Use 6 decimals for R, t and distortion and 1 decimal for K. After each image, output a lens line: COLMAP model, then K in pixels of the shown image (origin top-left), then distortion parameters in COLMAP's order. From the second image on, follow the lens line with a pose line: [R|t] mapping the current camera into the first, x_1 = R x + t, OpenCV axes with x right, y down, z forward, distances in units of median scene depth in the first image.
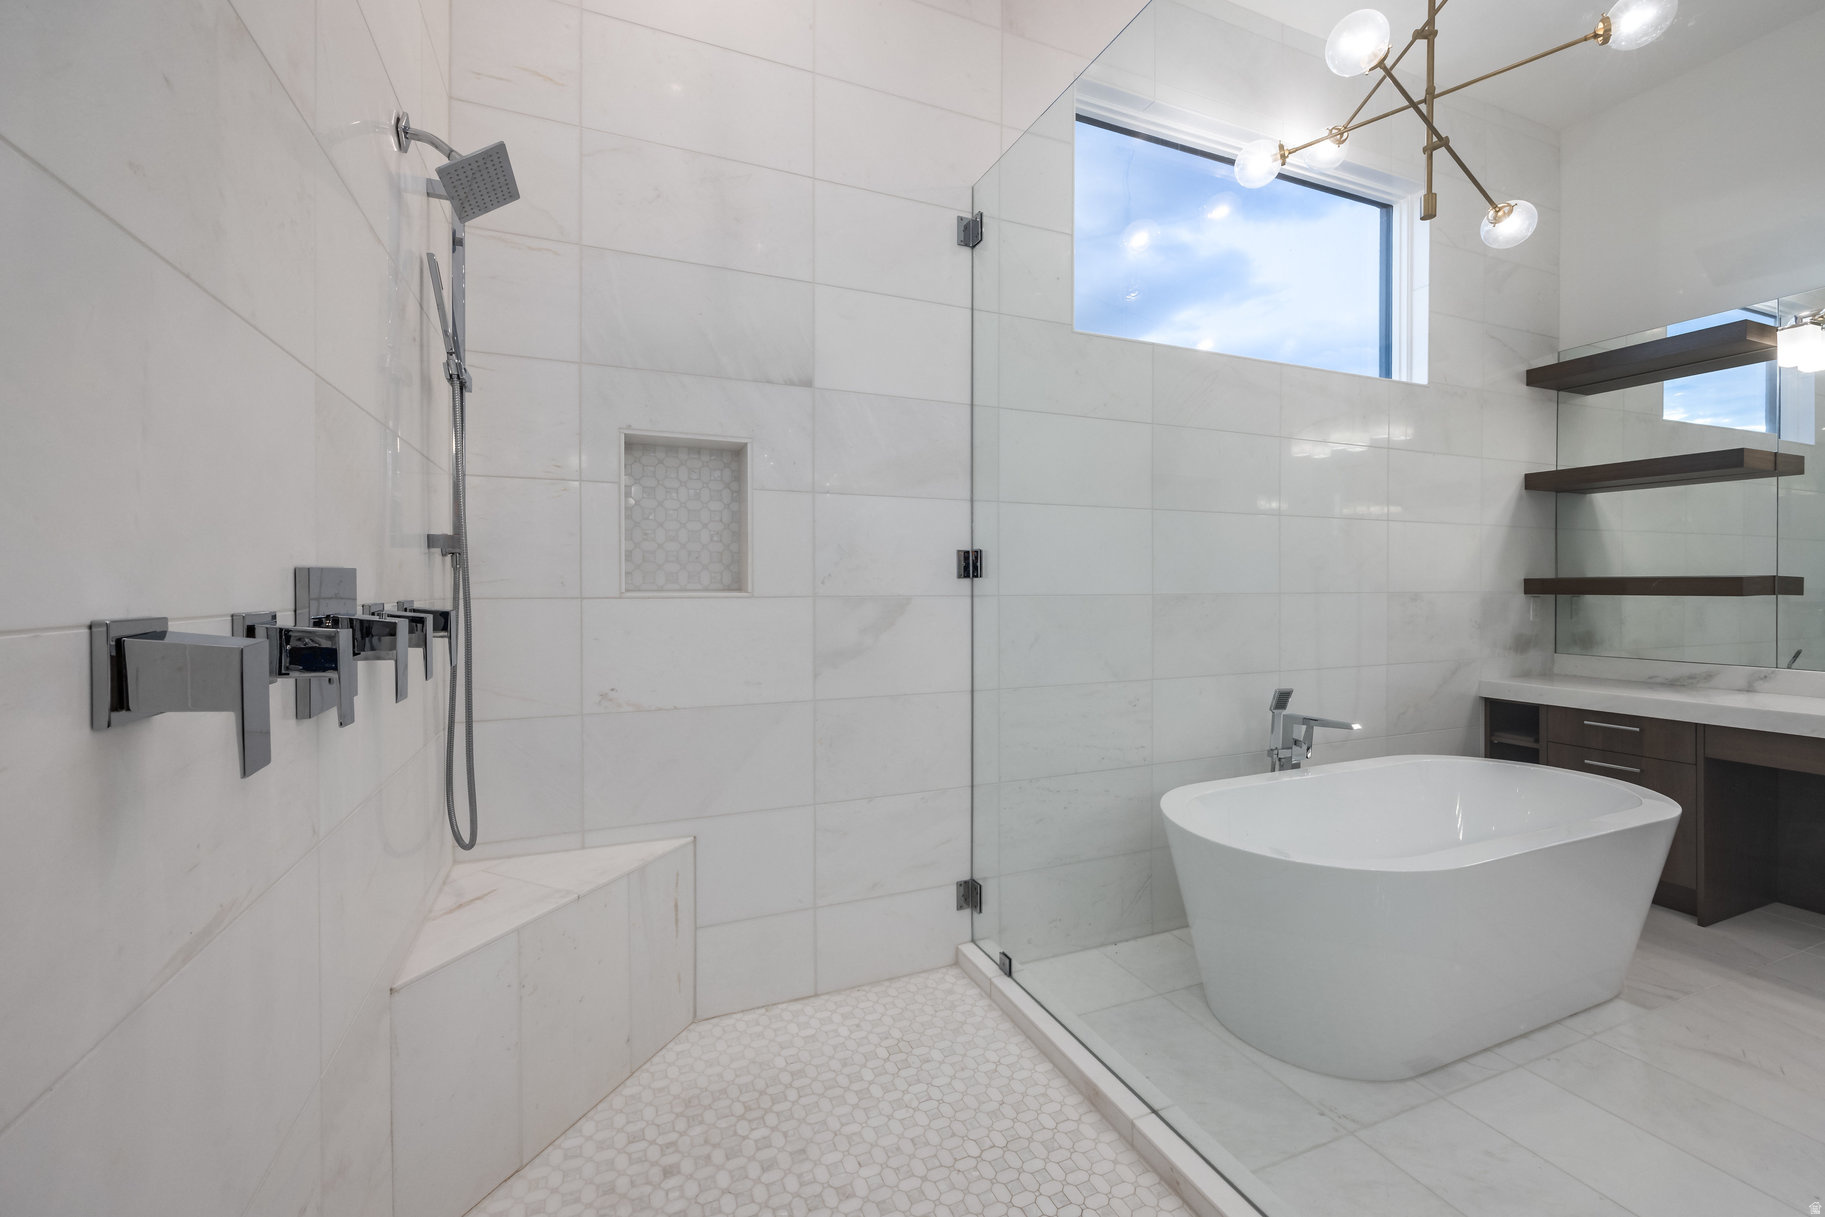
lens RADIAL K [[725.5, 0, 902.3], [0, 725.5, 589.6], [0, 0, 1]] dist [0.000637, 0.000001]
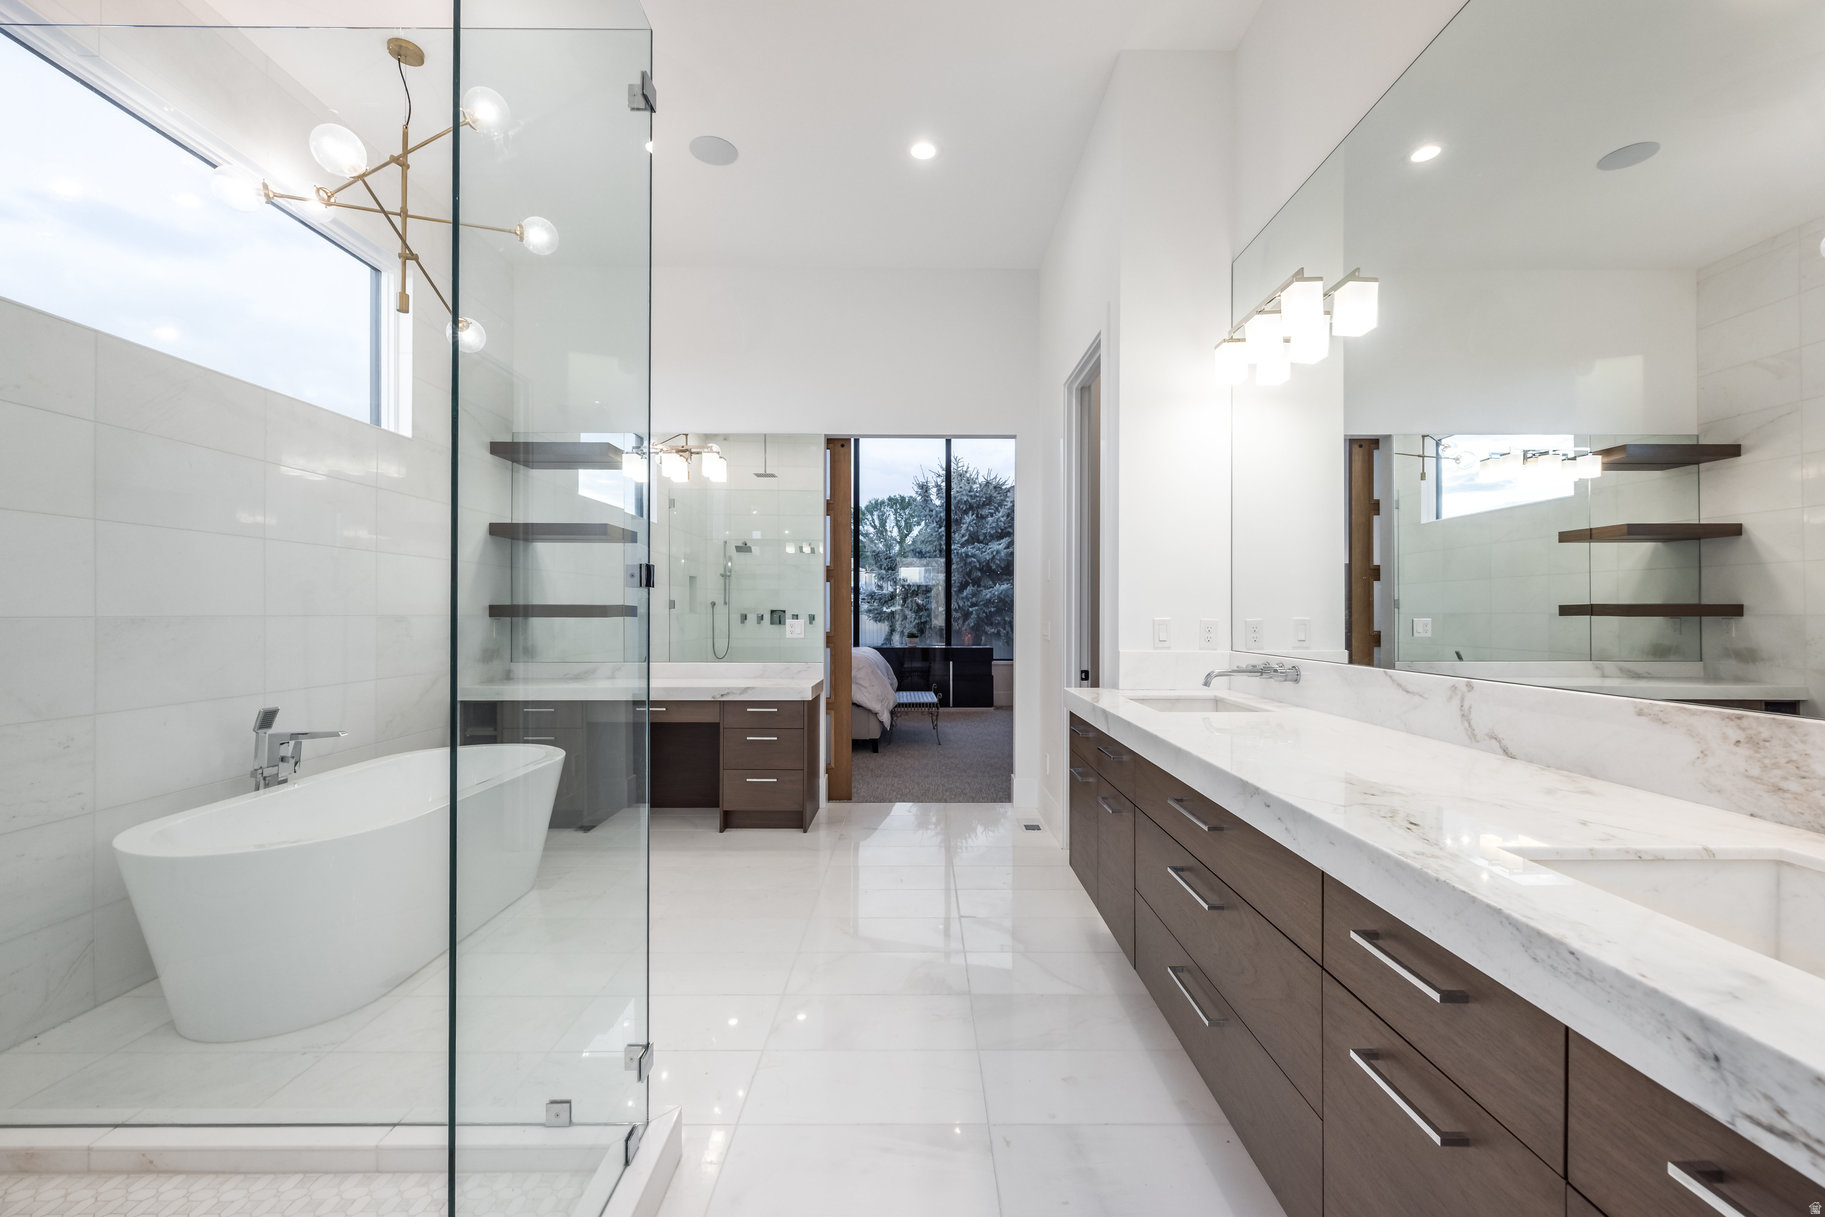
lens RADIAL K [[760.5, 0, 910.2], [0, 760.5, 617.1], [0, 0, 1]] dist [-0.001012, -0.000580]
pose [[0.381437, -0.001643, 0.924393, -0.120698], [0.000540, 0.999999, 0.001554, 0.005986], [-0.924395, -0.000093, 0.381437, -0.246174]]
